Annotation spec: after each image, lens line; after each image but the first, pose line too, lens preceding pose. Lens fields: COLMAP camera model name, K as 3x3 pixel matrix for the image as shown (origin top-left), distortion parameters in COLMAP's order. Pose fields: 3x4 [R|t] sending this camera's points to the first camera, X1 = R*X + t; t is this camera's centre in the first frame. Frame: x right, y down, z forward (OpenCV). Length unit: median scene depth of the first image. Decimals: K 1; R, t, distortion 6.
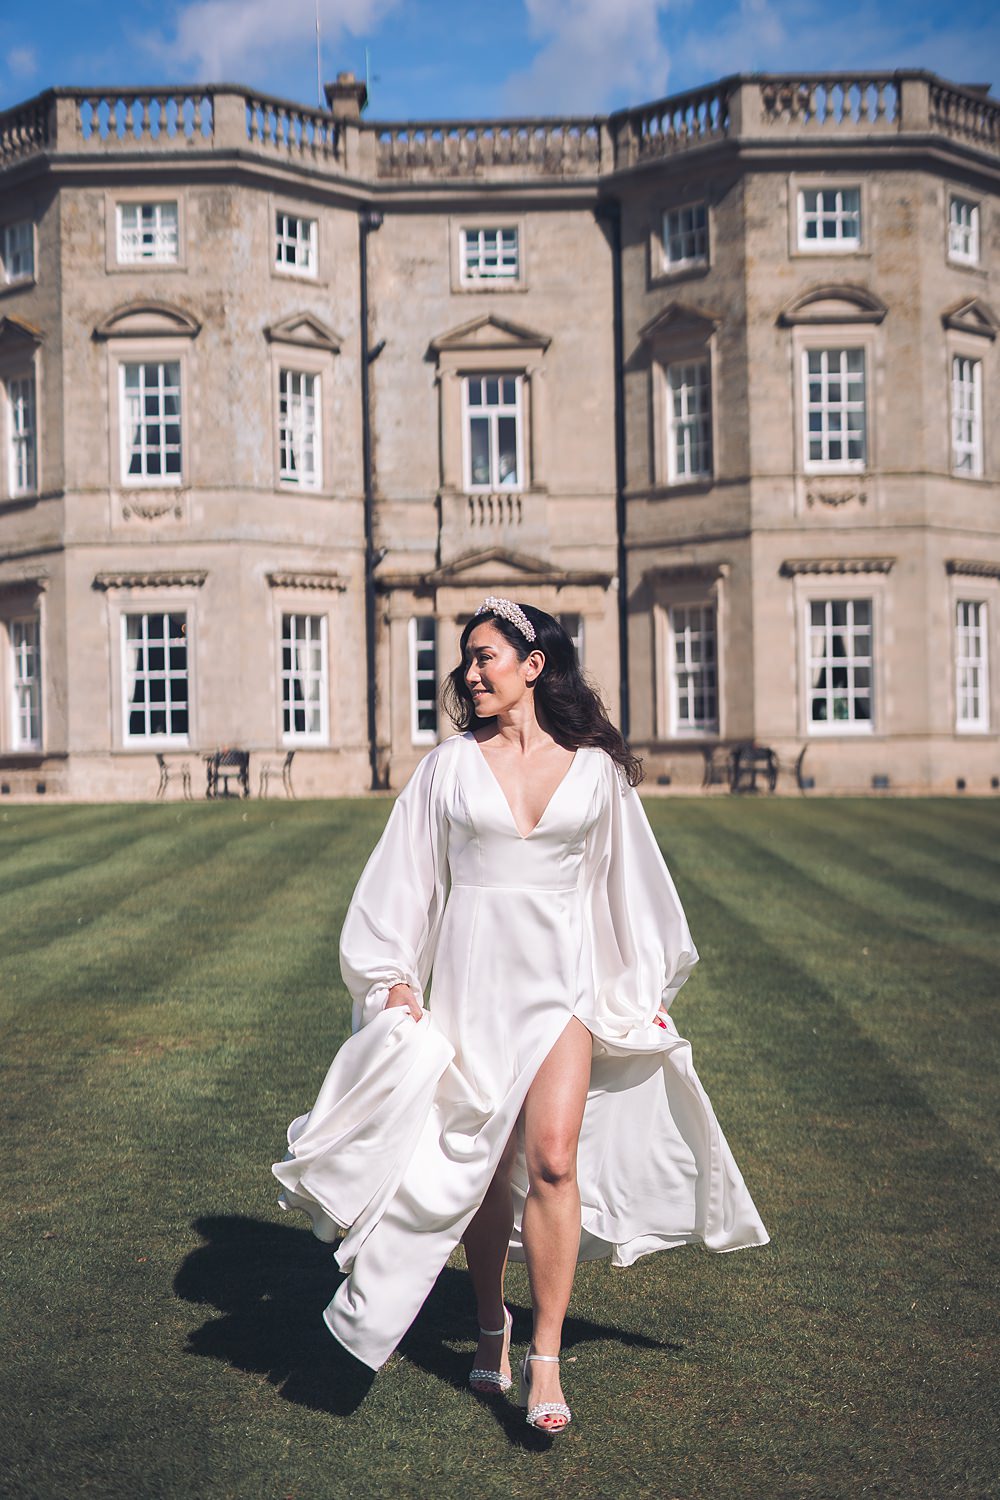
lens RADIAL K [[2158.9, 0, 500.0], [0, 2158.9, 750.0], [0, 0, 1]] dist [-0.001799, 0.022923]
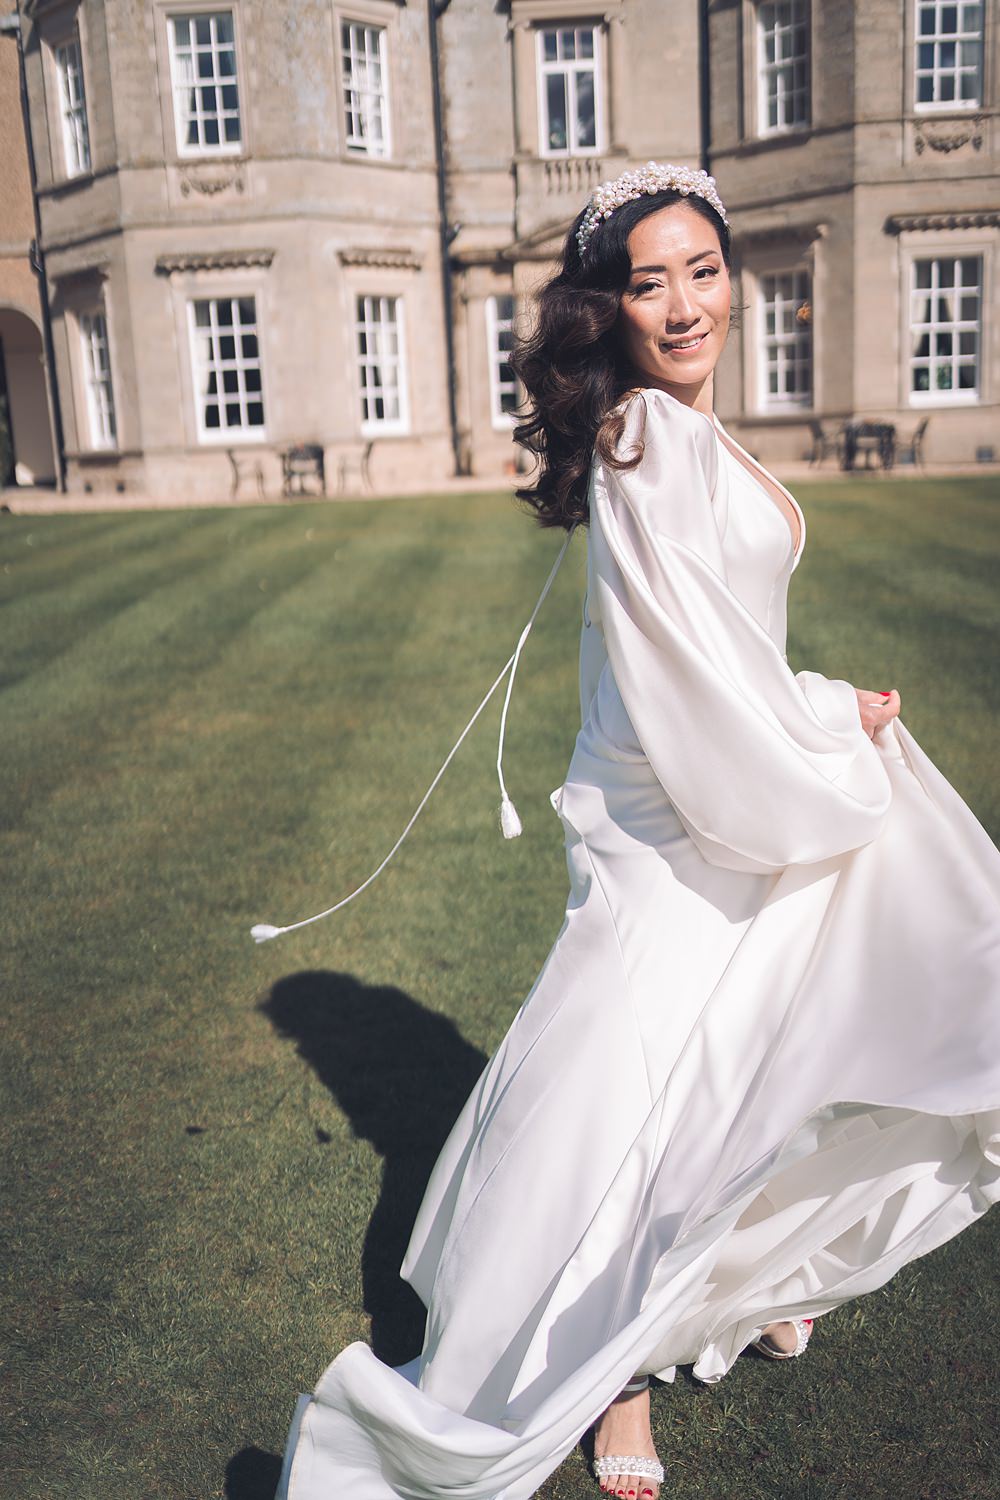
lens RADIAL K [[1606.8, 0, 460.0], [0, 1606.8, 764.7], [0, 0, 1]] dist [0.011811, -0.021610]
pose [[0.998324, -0.019525, -0.054487, -0.020153], [0.030416, 0.977900, 0.206847, -0.005642], [0.049245, -0.208157, 0.976855, 0.264920]]
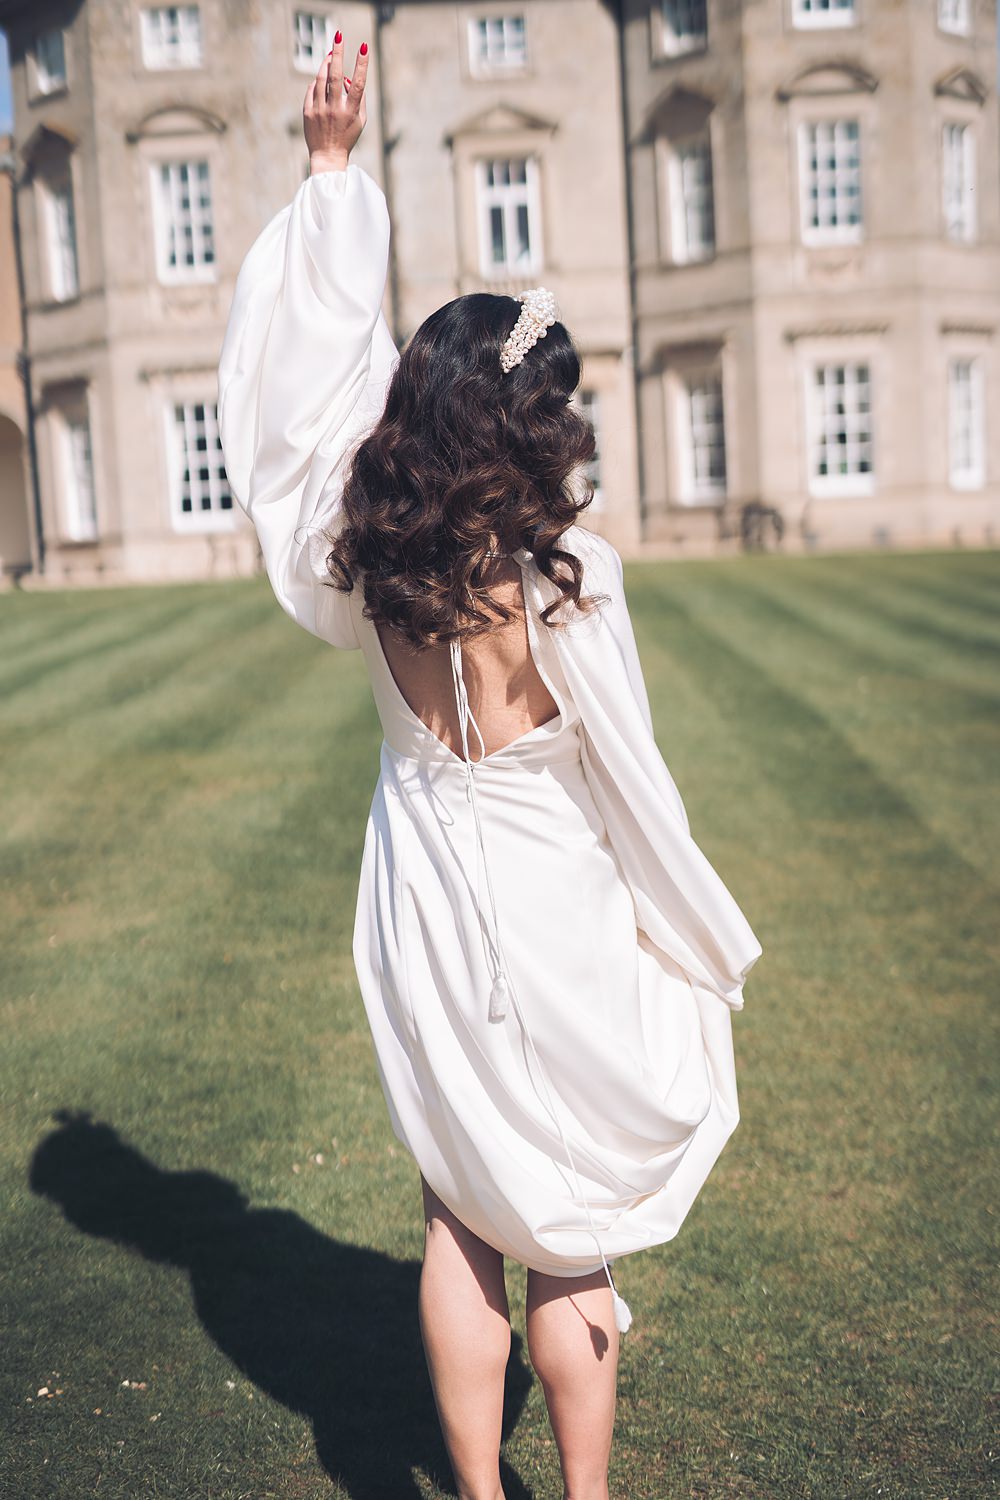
lens RADIAL K [[2158.9, 0, 500.0], [0, 2158.9, 750.0], [0, 0, 1]] dist [-0.001799, 0.022923]
pose [[0.999198, -0.035802, -0.017924, 0.002631], [0.037387, 0.994510, 0.097732, 0.009364], [0.014327, -0.098323, 0.995051, -0.076217]]
